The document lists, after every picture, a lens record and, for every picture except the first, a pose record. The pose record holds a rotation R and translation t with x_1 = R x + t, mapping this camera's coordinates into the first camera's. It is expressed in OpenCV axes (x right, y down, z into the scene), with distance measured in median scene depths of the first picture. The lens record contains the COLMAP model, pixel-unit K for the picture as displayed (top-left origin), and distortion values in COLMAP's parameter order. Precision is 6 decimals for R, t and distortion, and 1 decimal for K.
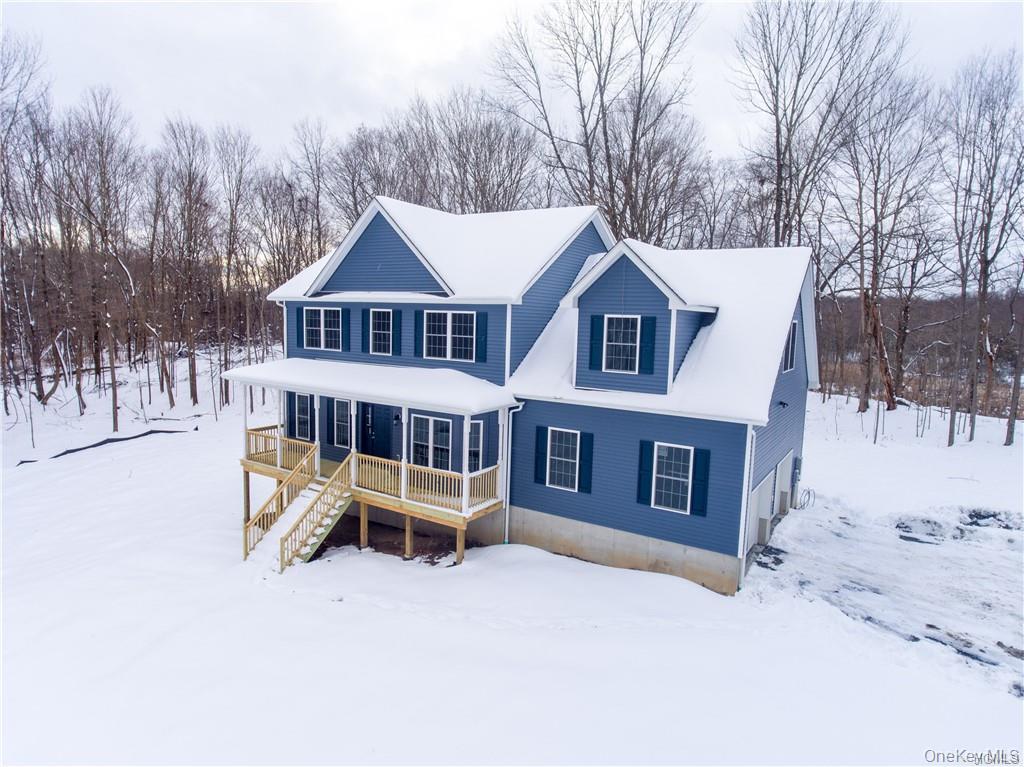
lens RADIAL K [[600.5, 0, 507.6], [0, 600.5, 384.9], [0, 0, 1]] dist [-0.000008, 0.000792]
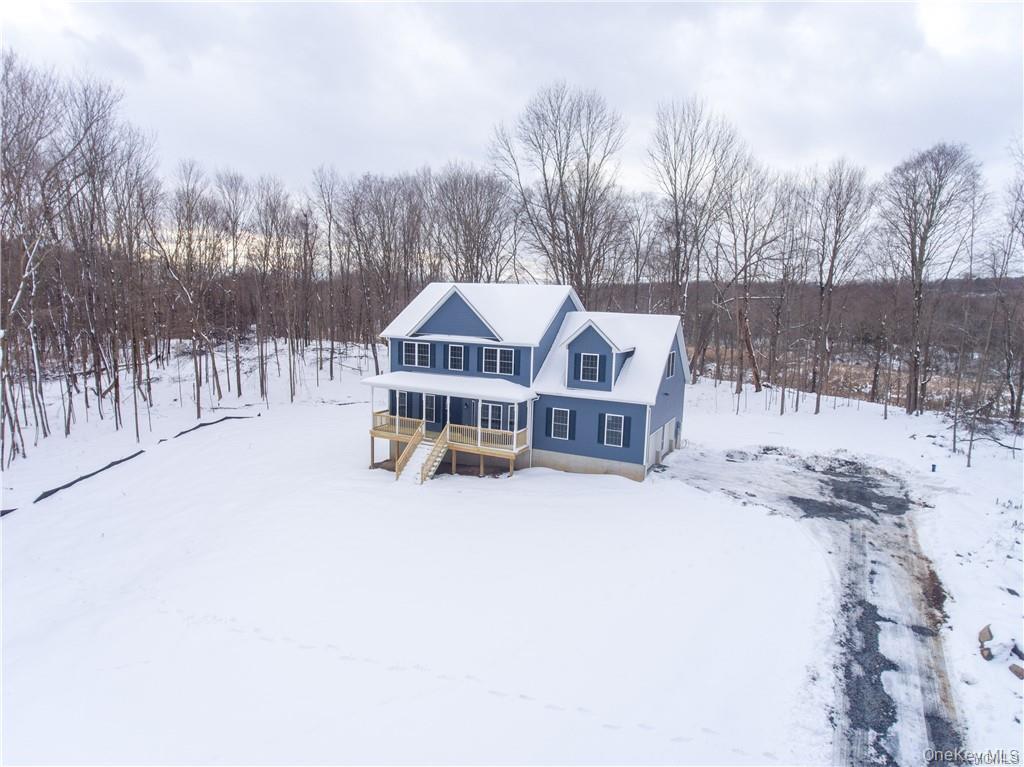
lens RADIAL K [[600.5, 0, 507.6], [0, 600.5, 384.9], [0, 0, 1]] dist [-0.000008, 0.000792]
pose [[0.994300, -0.016250, 0.105369, -0.273546], [0.013026, 0.999428, 0.031216, -0.066450], [-0.105816, -0.029666, 0.993943, -0.908021]]
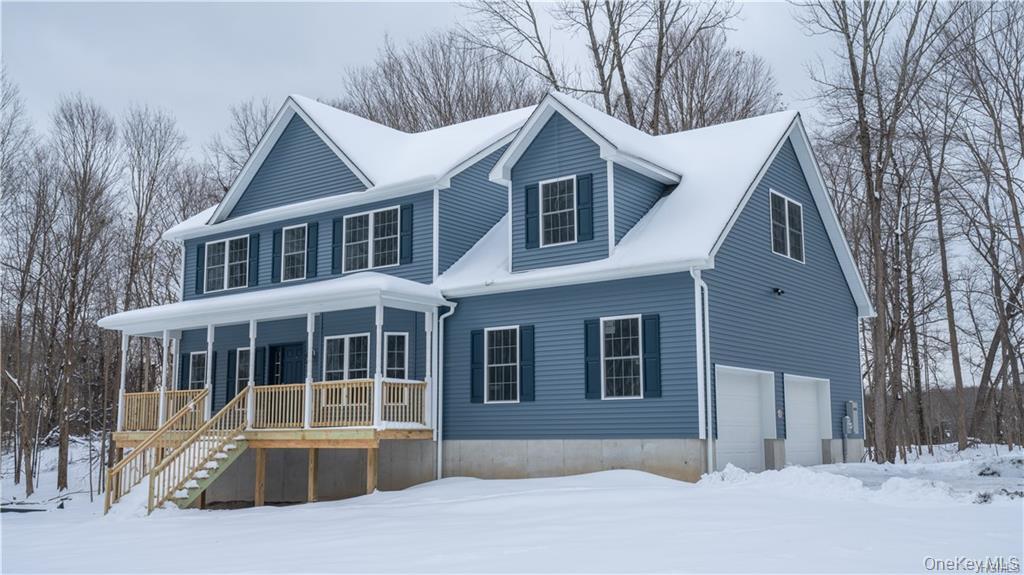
lens RADIAL K [[984.2, 0, 512.0], [0, 984.2, 287.5], [0, 0, 1]] dist [0.012906, -0.006627]
pose [[0.997268, -0.042638, -0.060319, 0.176777], [0.025284, 0.964299, -0.263605, 0.346666], [0.069406, 0.261360, 0.962743, -0.272983]]
